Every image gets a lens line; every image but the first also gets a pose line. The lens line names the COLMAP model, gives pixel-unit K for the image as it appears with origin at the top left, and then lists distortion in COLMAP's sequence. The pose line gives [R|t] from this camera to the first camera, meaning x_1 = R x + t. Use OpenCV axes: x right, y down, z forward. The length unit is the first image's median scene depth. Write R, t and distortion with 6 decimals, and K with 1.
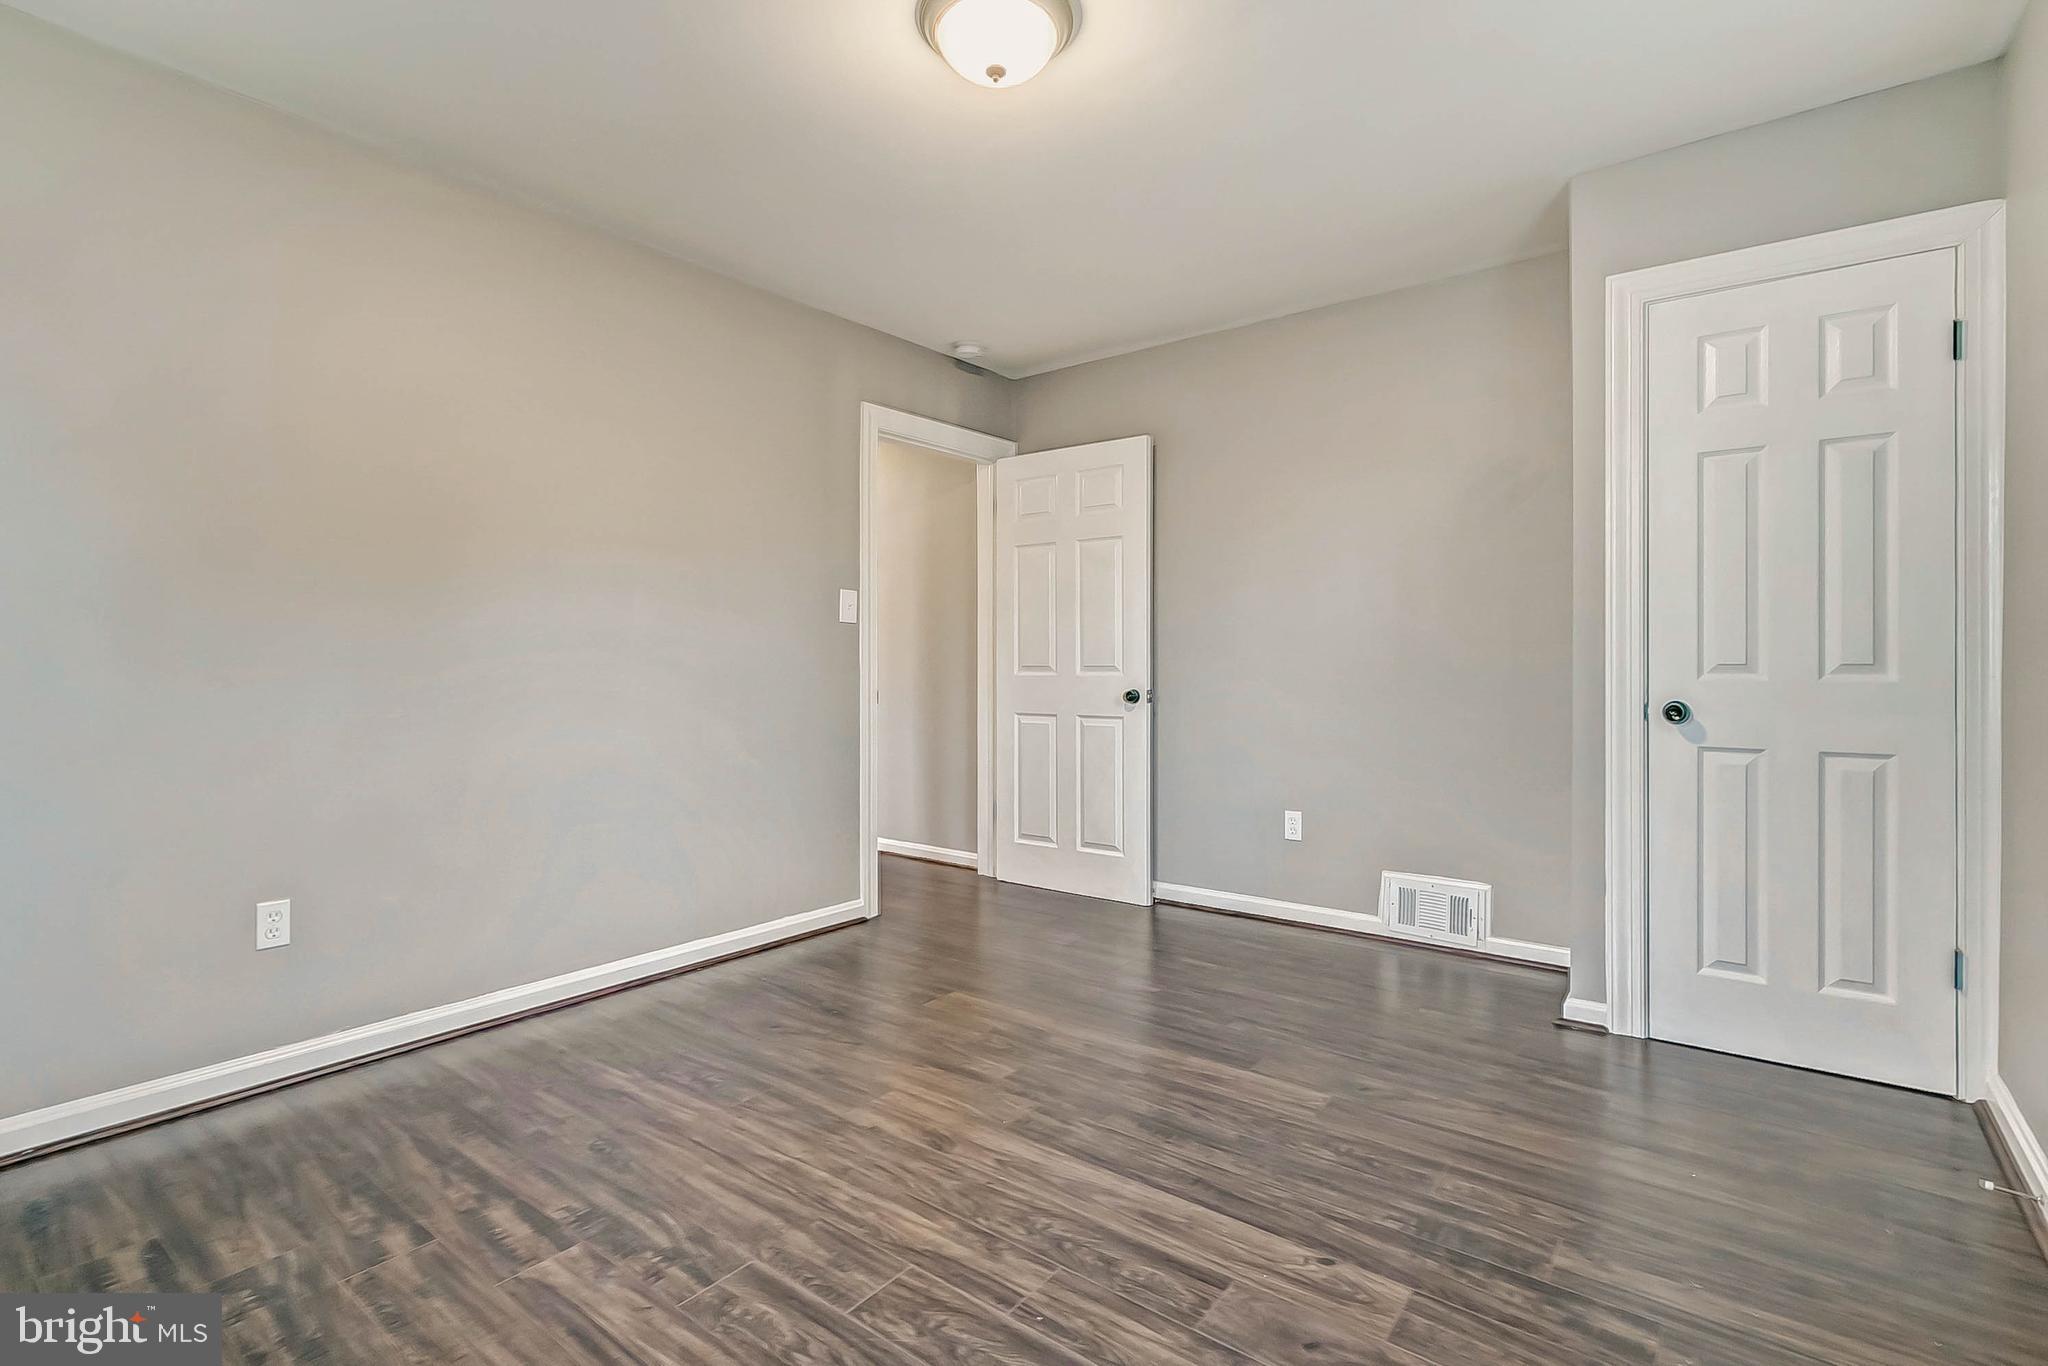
lens RADIAL K [[947.1, 0, 1021.4], [0, 947.1, 677.4], [0, 0, 1]] dist [0.000684, -0.000751]
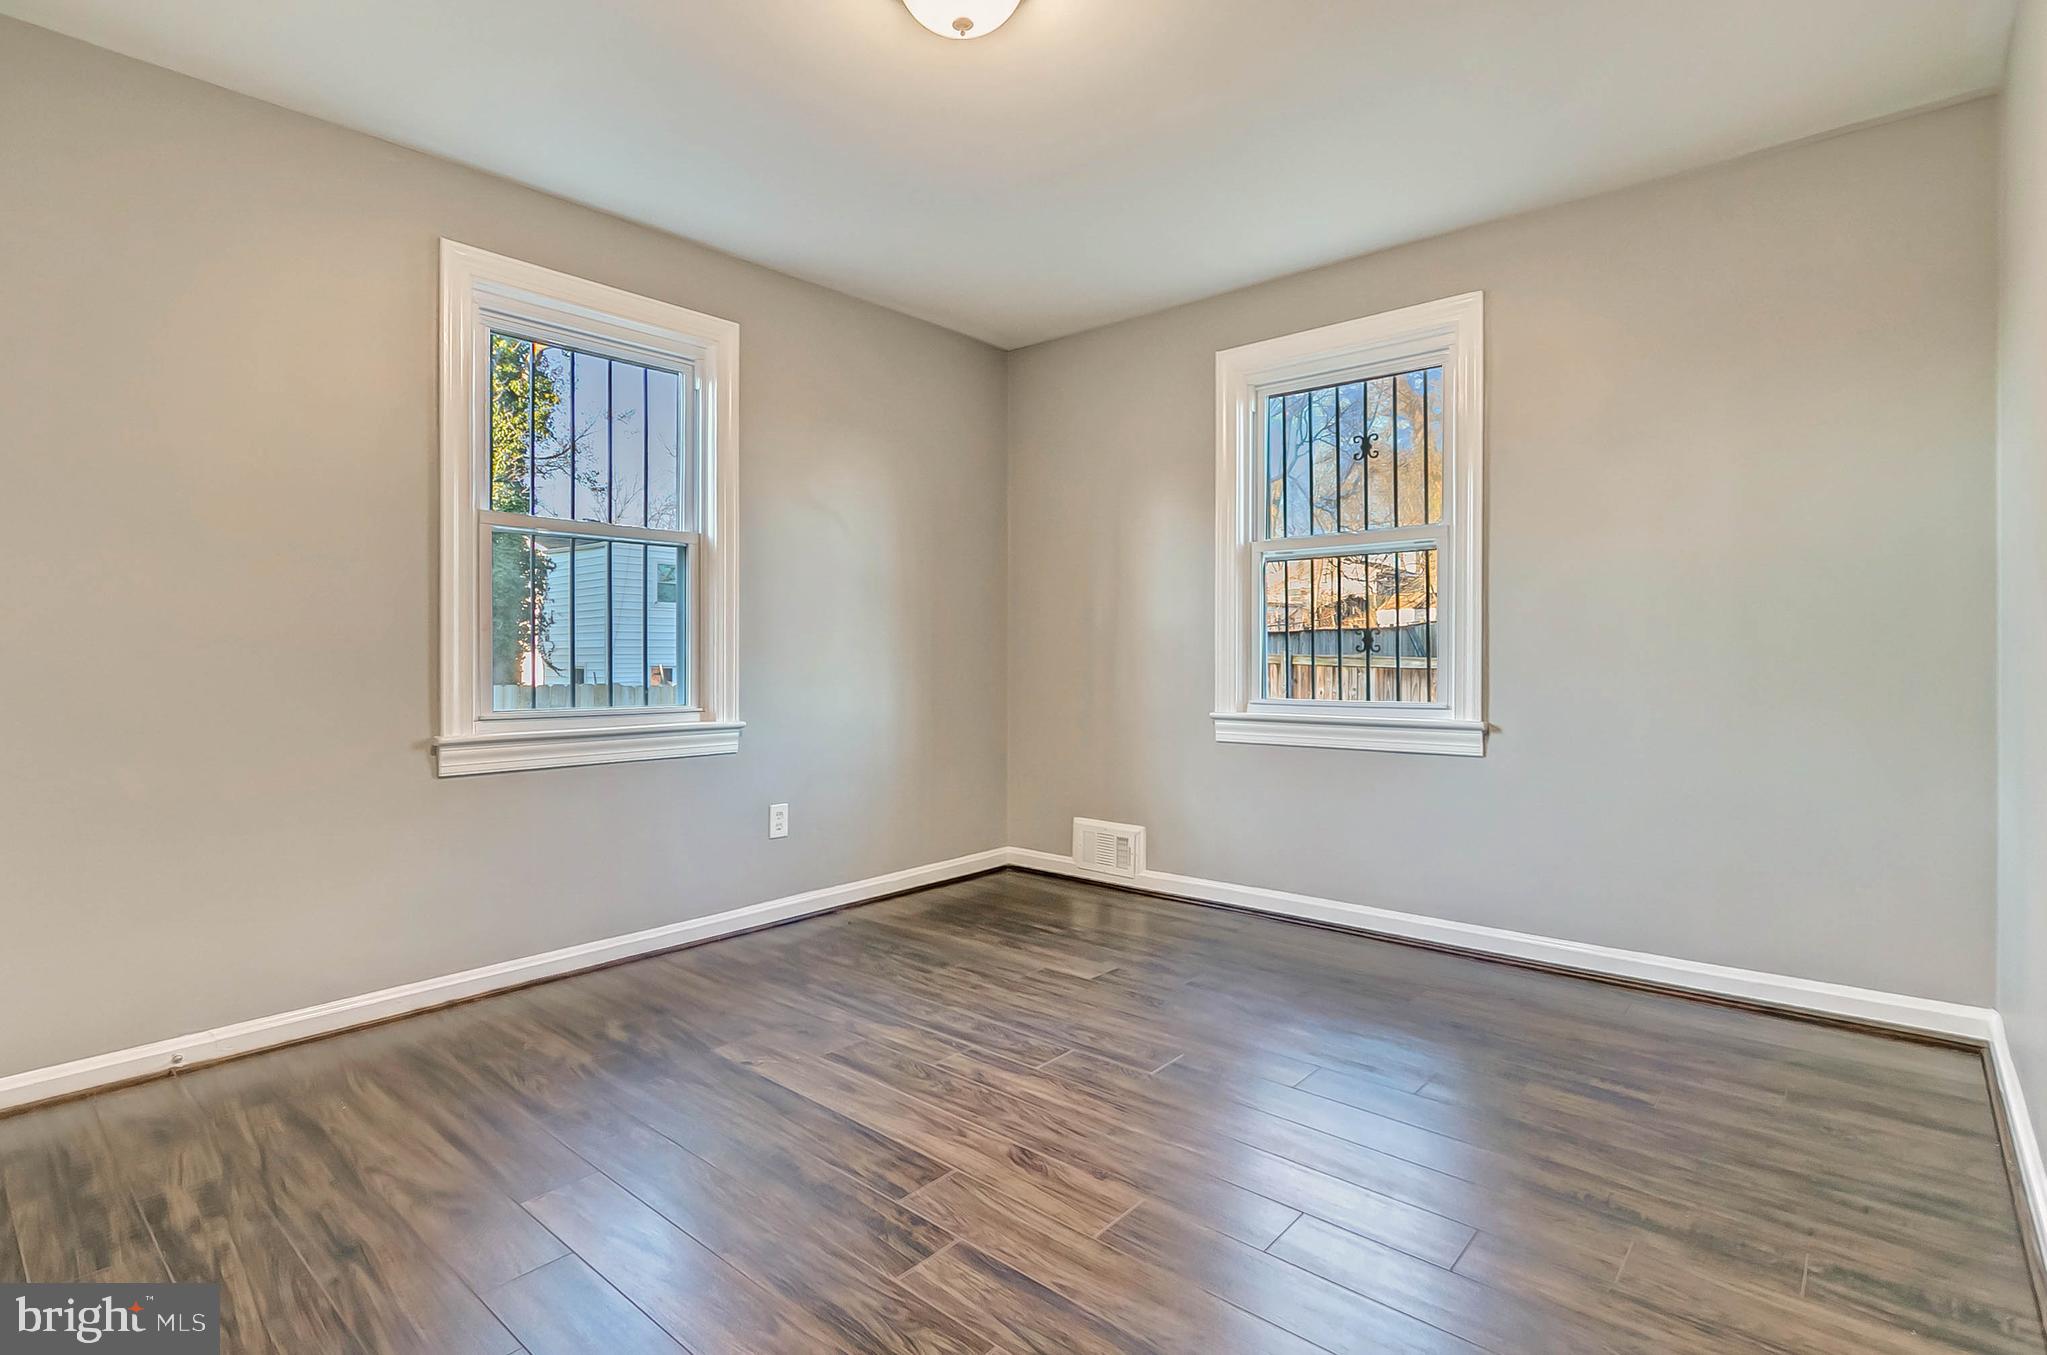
lens RADIAL K [[977.3, 0, 1022.3], [0, 977.3, 646.8], [0, 0, 1]] dist [0.002415, -0.000178]
pose [[-0.998856, 0.002019, 0.047783, -0.141595], [0.002166, 0.999993, 0.003005, -0.012296], [-0.047777, 0.003105, -0.998853, 2.104729]]
